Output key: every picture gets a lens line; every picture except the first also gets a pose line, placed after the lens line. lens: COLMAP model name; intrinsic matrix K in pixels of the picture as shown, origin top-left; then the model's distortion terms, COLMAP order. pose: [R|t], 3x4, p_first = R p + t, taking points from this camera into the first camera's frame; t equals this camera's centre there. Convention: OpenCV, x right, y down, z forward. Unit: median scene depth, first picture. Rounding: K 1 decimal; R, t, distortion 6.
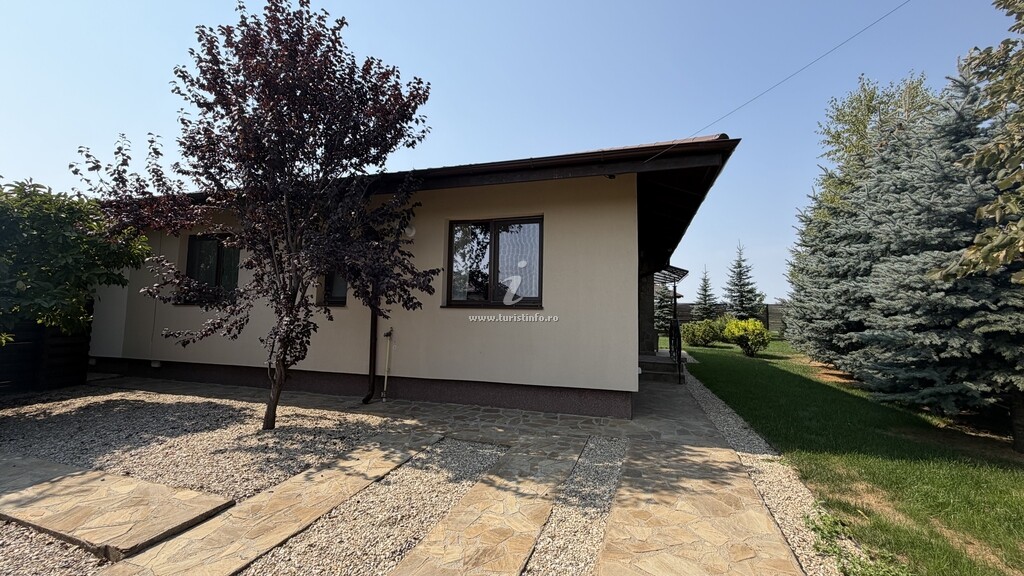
lens RADIAL K [[409.7, 0, 515.5], [0, 409.7, 281.4], [0, 0, 1]] dist [-0.003669, 0.000133]
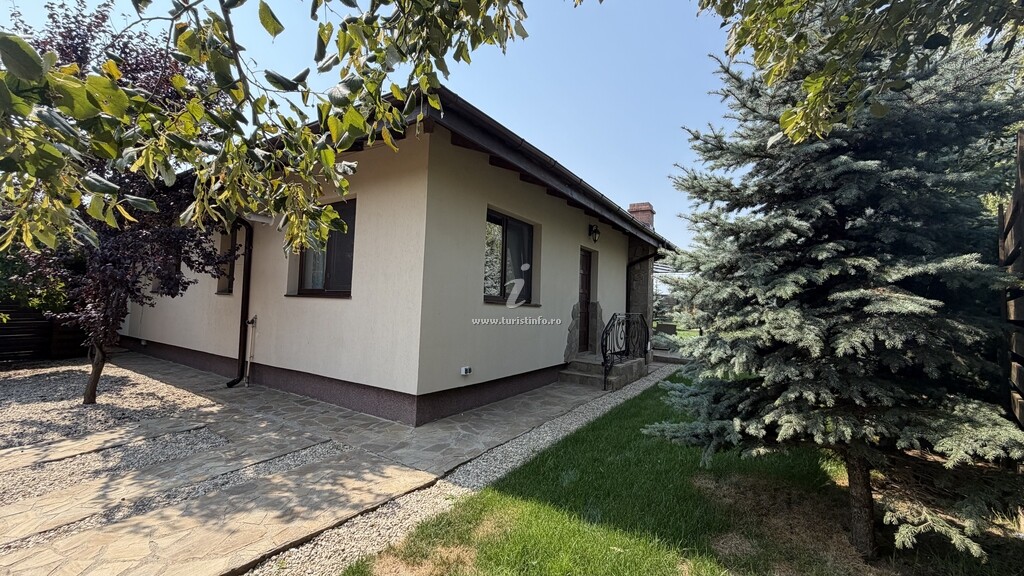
lens RADIAL K [[409.7, 0, 512.0], [0, 409.7, 290.1], [0, 0, 1]] dist [-0.003669, 0.000133]
pose [[0.960111, 0.000748, -0.279620, 0.958978], [0.010153, 0.999244, 0.037533, 0.035290], [0.279436, -0.038874, 0.959377, 0.348372]]
